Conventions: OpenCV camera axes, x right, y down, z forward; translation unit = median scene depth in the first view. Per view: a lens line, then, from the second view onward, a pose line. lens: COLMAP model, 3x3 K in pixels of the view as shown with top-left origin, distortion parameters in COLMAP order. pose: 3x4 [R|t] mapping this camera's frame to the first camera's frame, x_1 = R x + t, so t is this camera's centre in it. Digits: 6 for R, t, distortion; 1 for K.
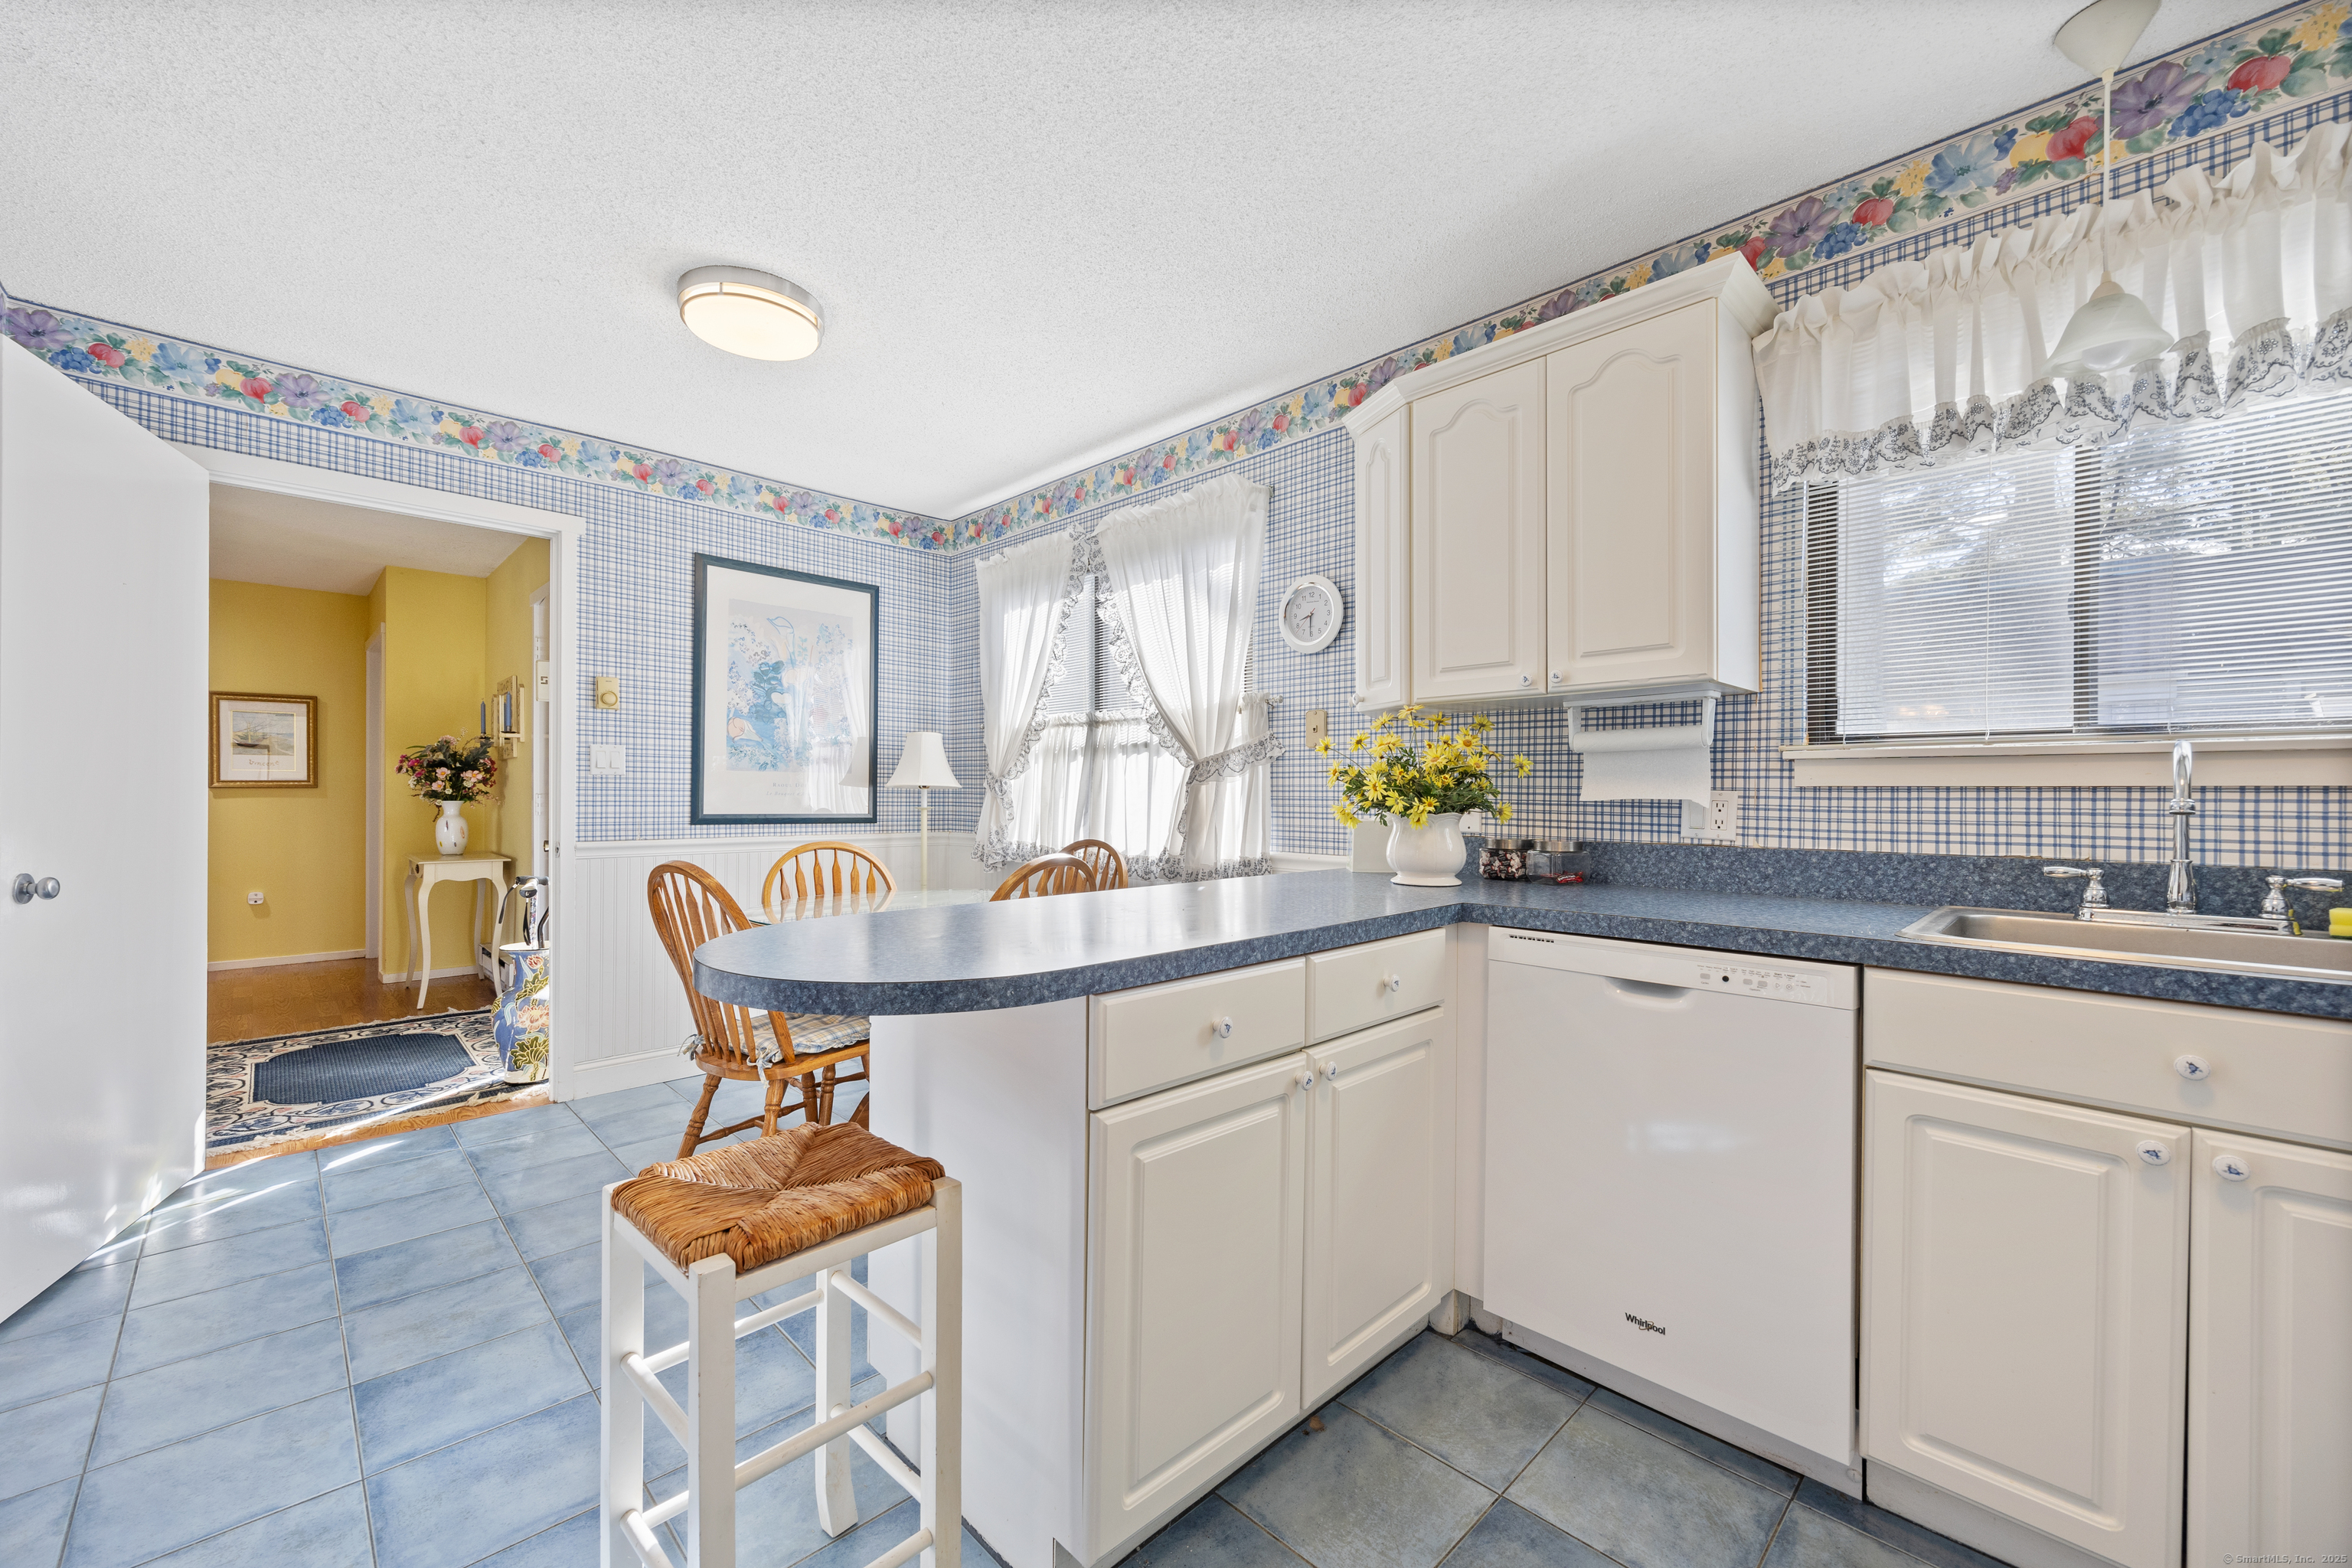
lens RADIAL K [[931.2, 0, 1112.1], [0, 931.2, 794.1], [0, 0, 1]] dist [0.001073, -0.000352]
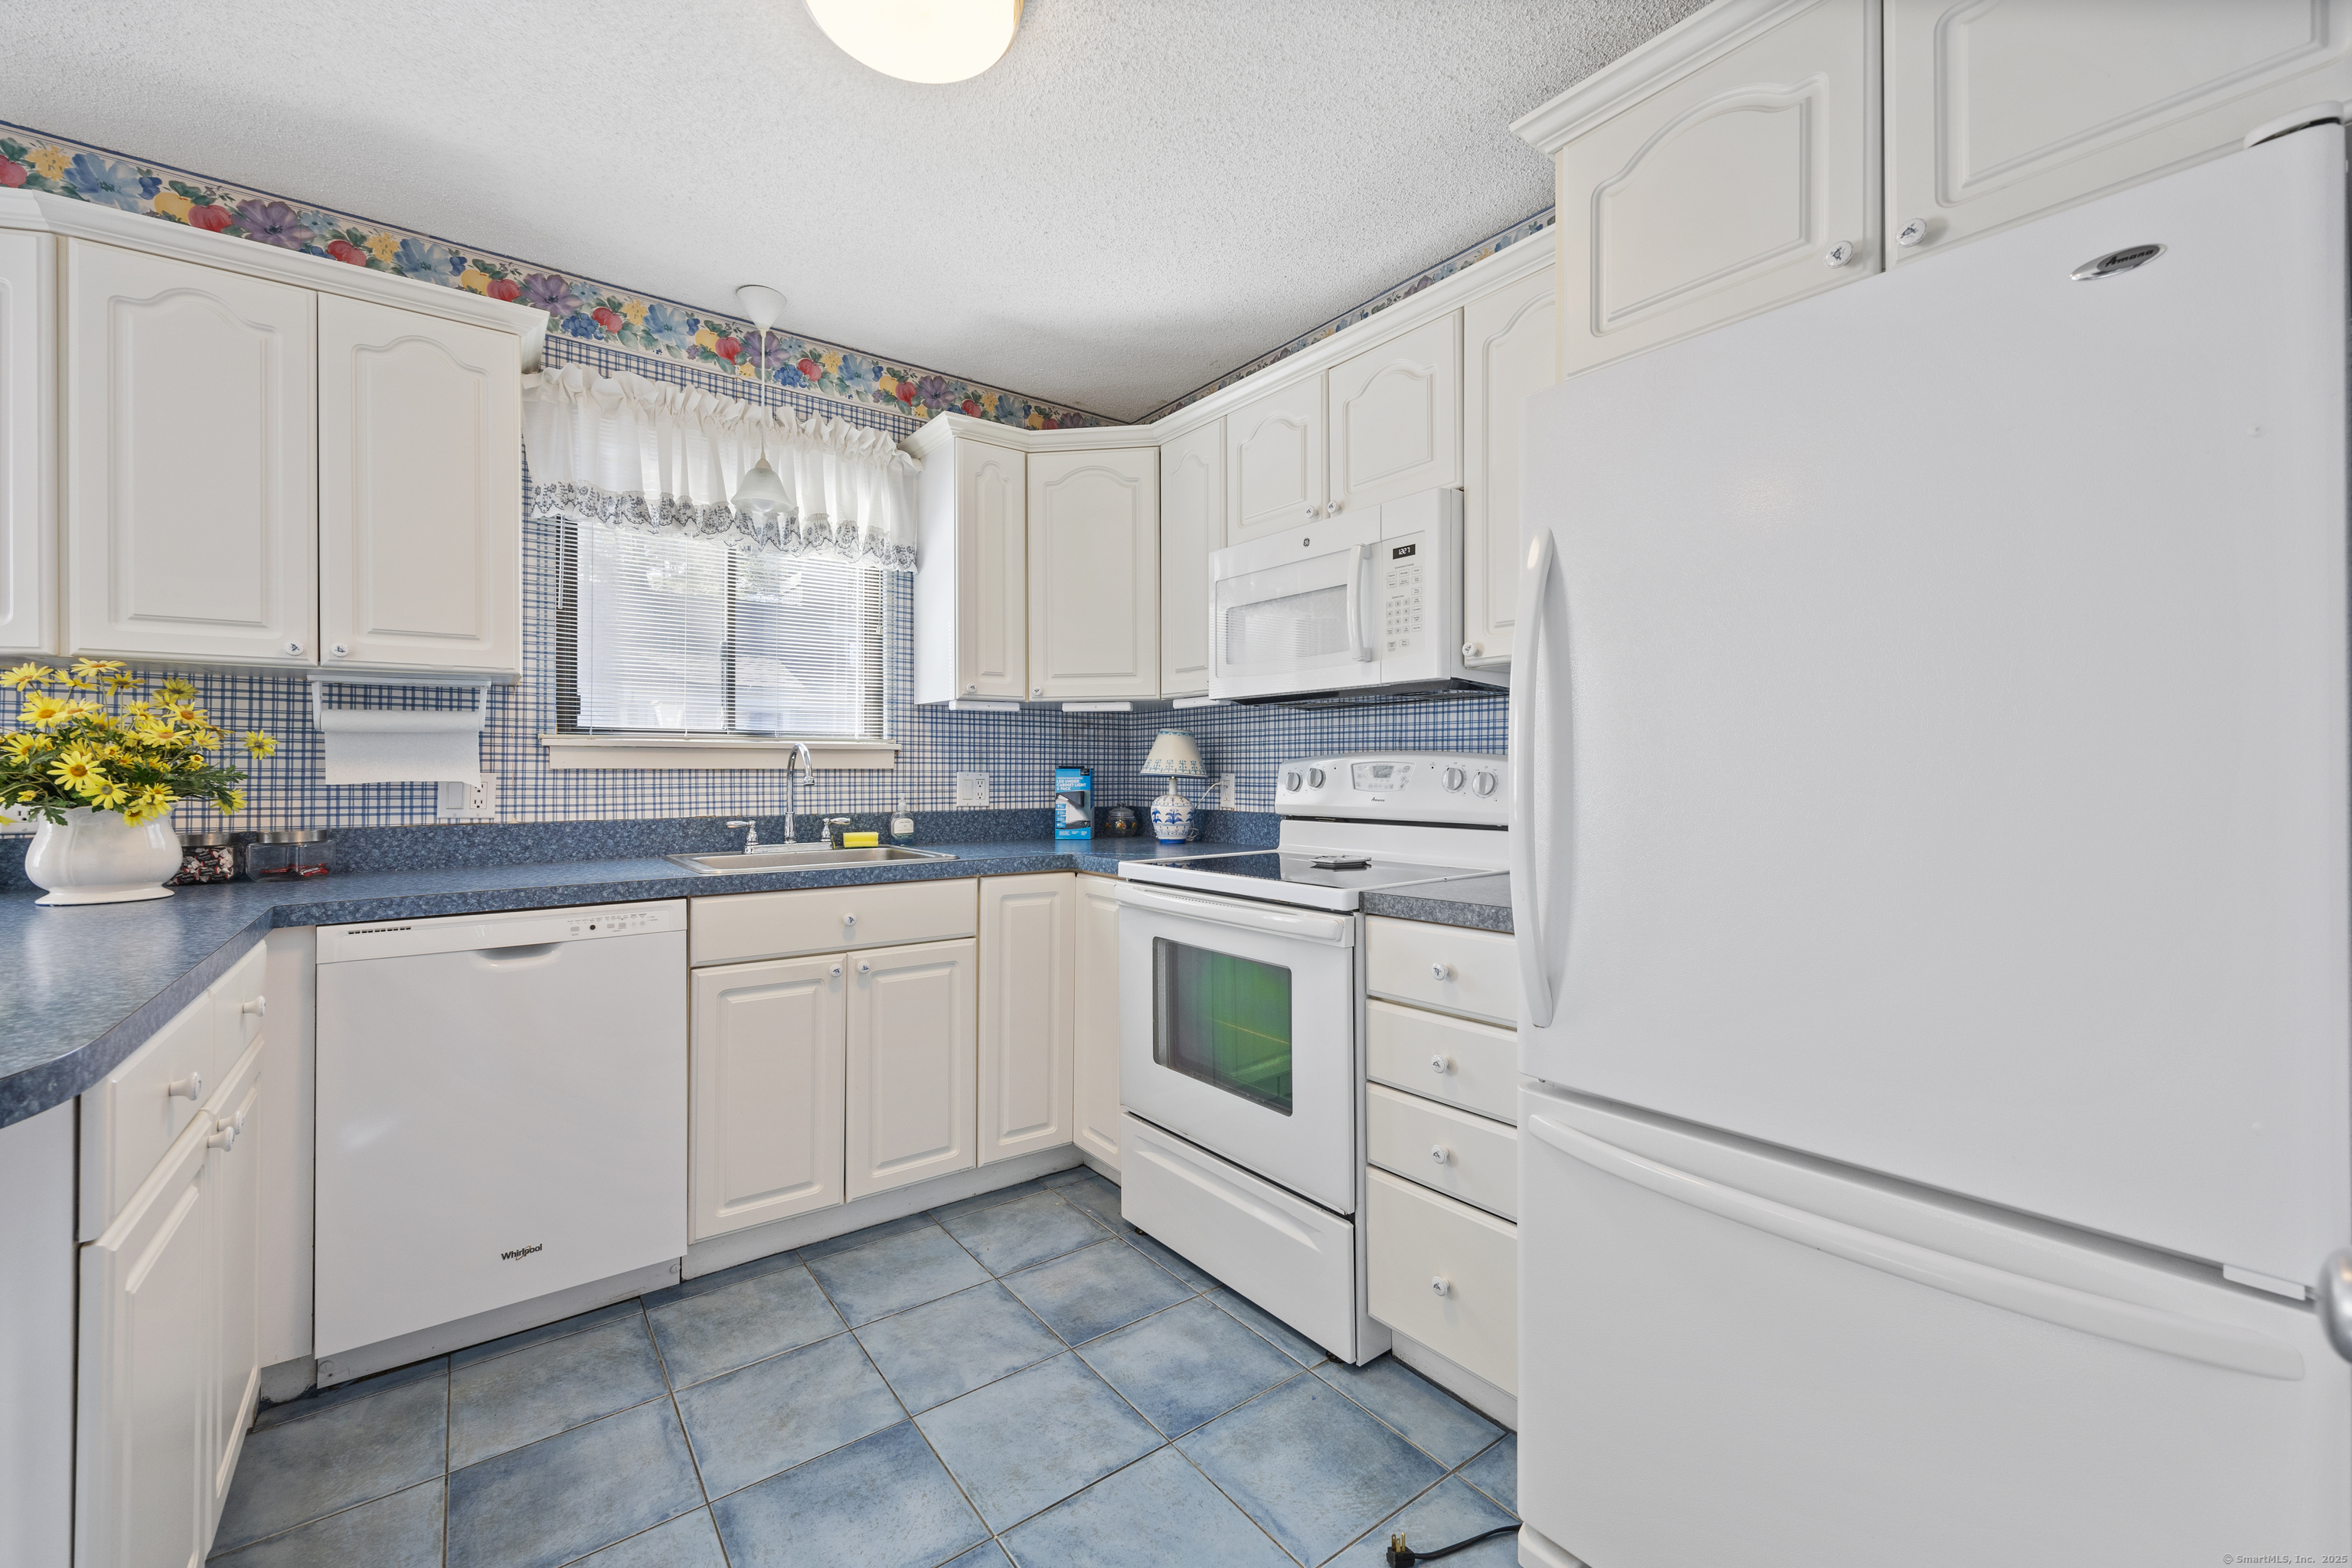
lens RADIAL K [[949.7, 0, 1244.6], [0, 949.7, 767.1], [0, 0, 1]] dist [0.001487, 0.000411]
pose [[0.054124, -0.001598, 0.998533, -0.418006], [0.004664, 0.999988, 0.001348, -0.007975], [-0.998523, 0.004584, 0.054130, 0.057489]]
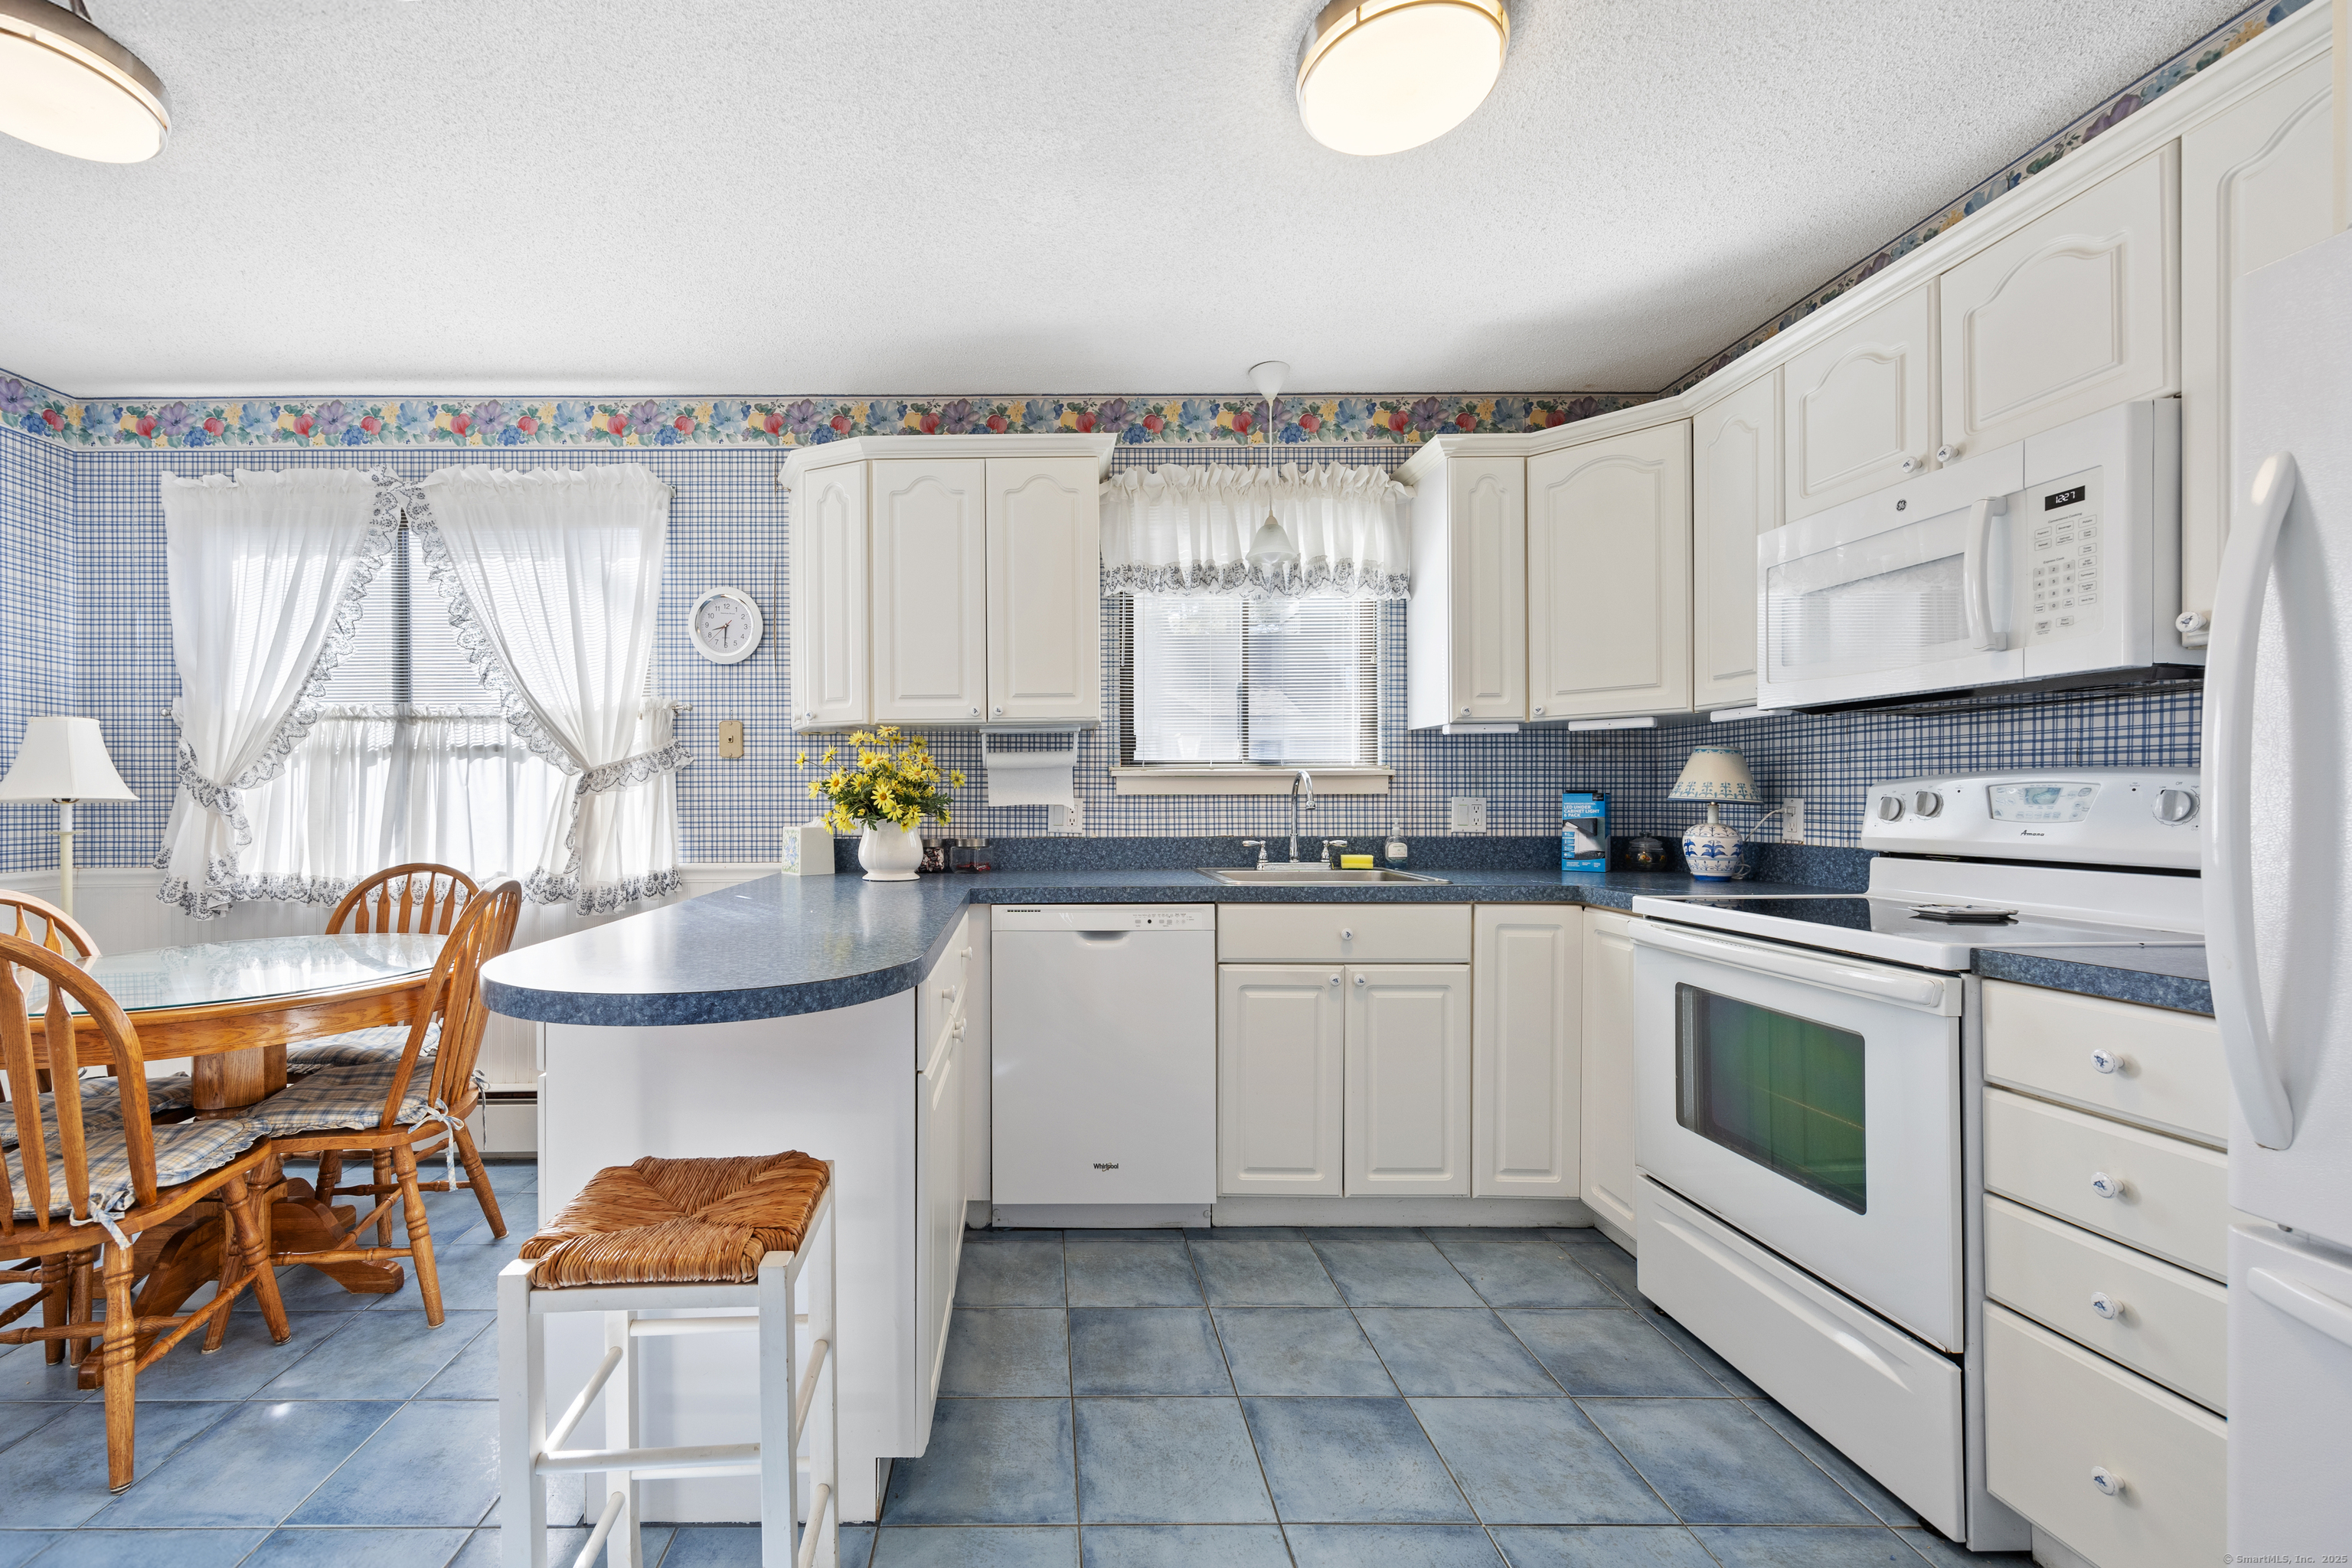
lens RADIAL K [[1016.3, 0, 1053.0], [0, 1016.3, 800.2], [0, 0, 1]] dist [-0.001996, 0.000276]
pose [[0.665613, -0.009194, 0.746240, -0.532267], [0.009107, 0.999950, 0.004196, -0.007355], [-0.746241, 0.004003, 0.665663, 0.004263]]
